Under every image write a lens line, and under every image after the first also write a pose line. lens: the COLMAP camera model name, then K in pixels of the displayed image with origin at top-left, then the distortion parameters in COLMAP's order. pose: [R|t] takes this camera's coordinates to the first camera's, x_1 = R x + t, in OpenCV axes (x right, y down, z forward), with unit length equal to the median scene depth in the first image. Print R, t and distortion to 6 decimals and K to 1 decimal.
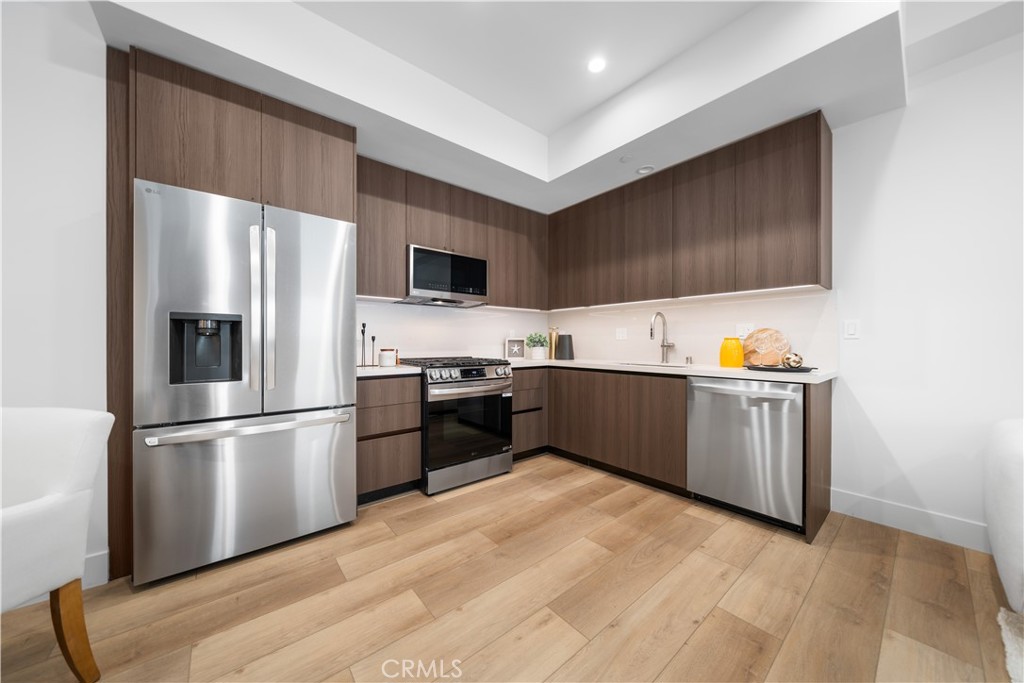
lens RADIAL K [[350.6, 0, 508.8], [0, 350.6, 343.8], [0, 0, 1]] dist [0.001642, 0.000133]
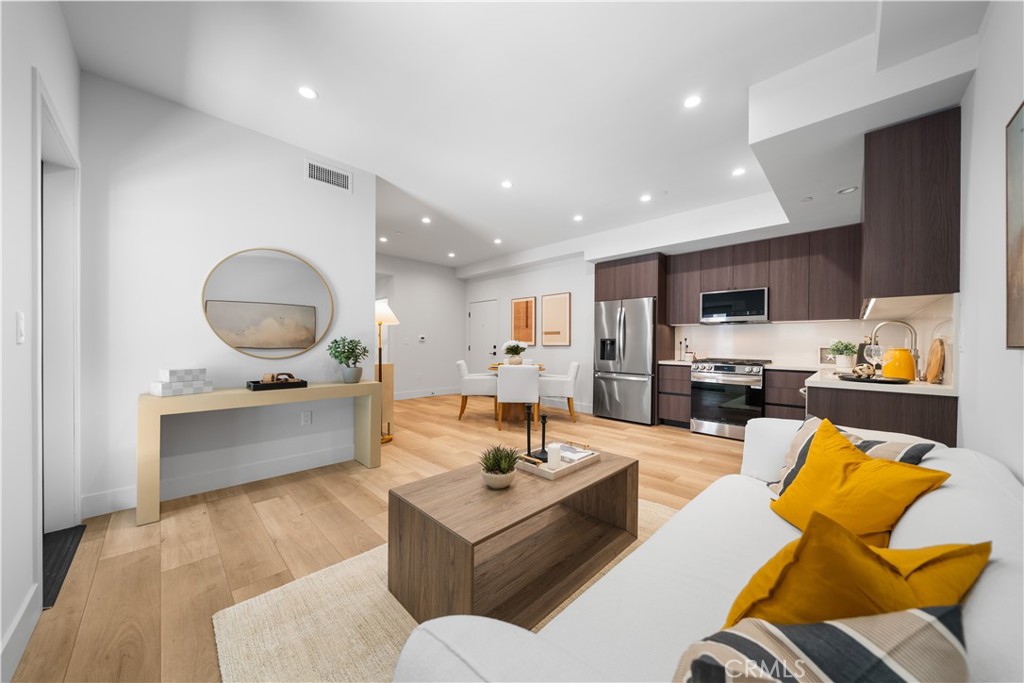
lens RADIAL K [[350.6, 0, 509.9], [0, 350.6, 344.3], [0, 0, 1]] dist [0.001642, 0.000133]
pose [[0.100098, 0.002811, -0.994974, 1.367564], [-0.014675, 0.999891, 0.001349, -0.013180], [0.994869, 0.014466, 0.100128, -0.125434]]
